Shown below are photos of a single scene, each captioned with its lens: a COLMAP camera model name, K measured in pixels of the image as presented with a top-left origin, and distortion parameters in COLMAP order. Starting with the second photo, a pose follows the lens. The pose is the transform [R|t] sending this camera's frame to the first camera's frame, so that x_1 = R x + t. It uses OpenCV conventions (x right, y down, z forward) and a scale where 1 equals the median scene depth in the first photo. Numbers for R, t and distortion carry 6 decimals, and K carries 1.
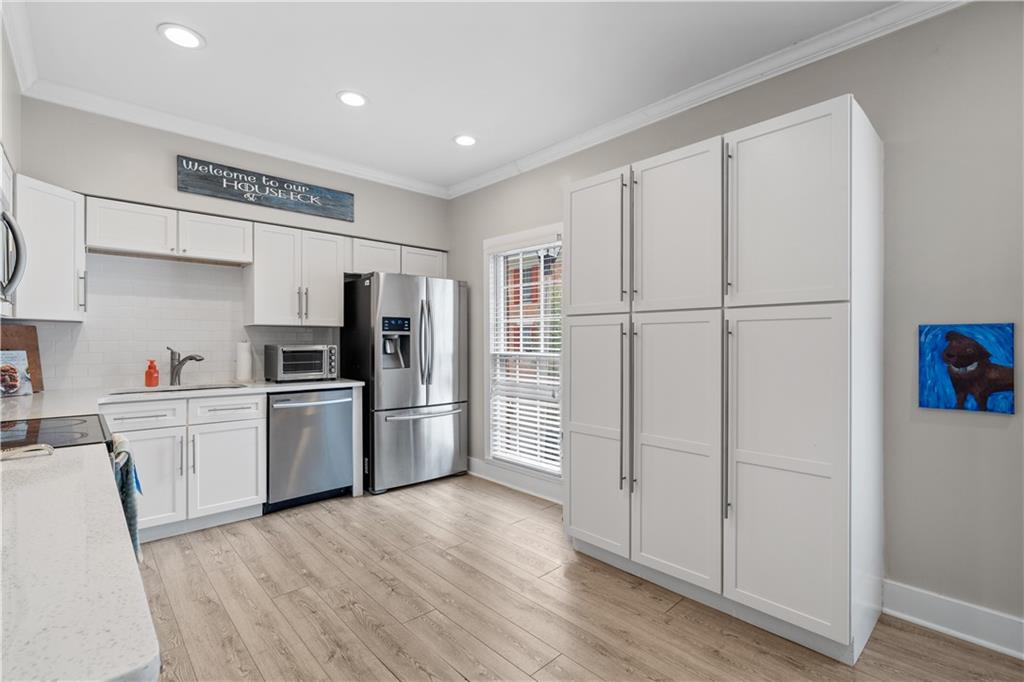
lens RADIAL K [[467.6, 0, 510.2], [0, 467.6, 342.0], [0, 0, 1]] dist [0.001425, 0.000564]
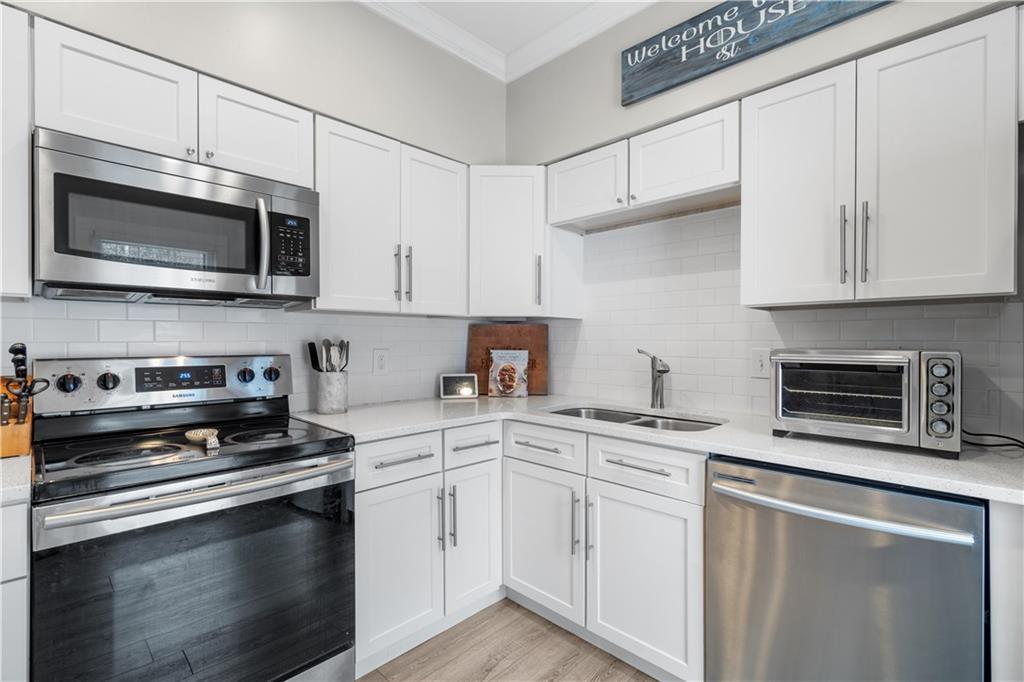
lens RADIAL K [[467.6, 0, 510.2], [0, 467.6, 342.0], [0, 0, 1]] dist [0.001425, 0.000564]
pose [[0.040614, -0.001710, -0.999173, -0.067383], [-0.006871, 0.999974, -0.001991, 0.002585], [0.999151, 0.006946, 0.040602, 0.770053]]
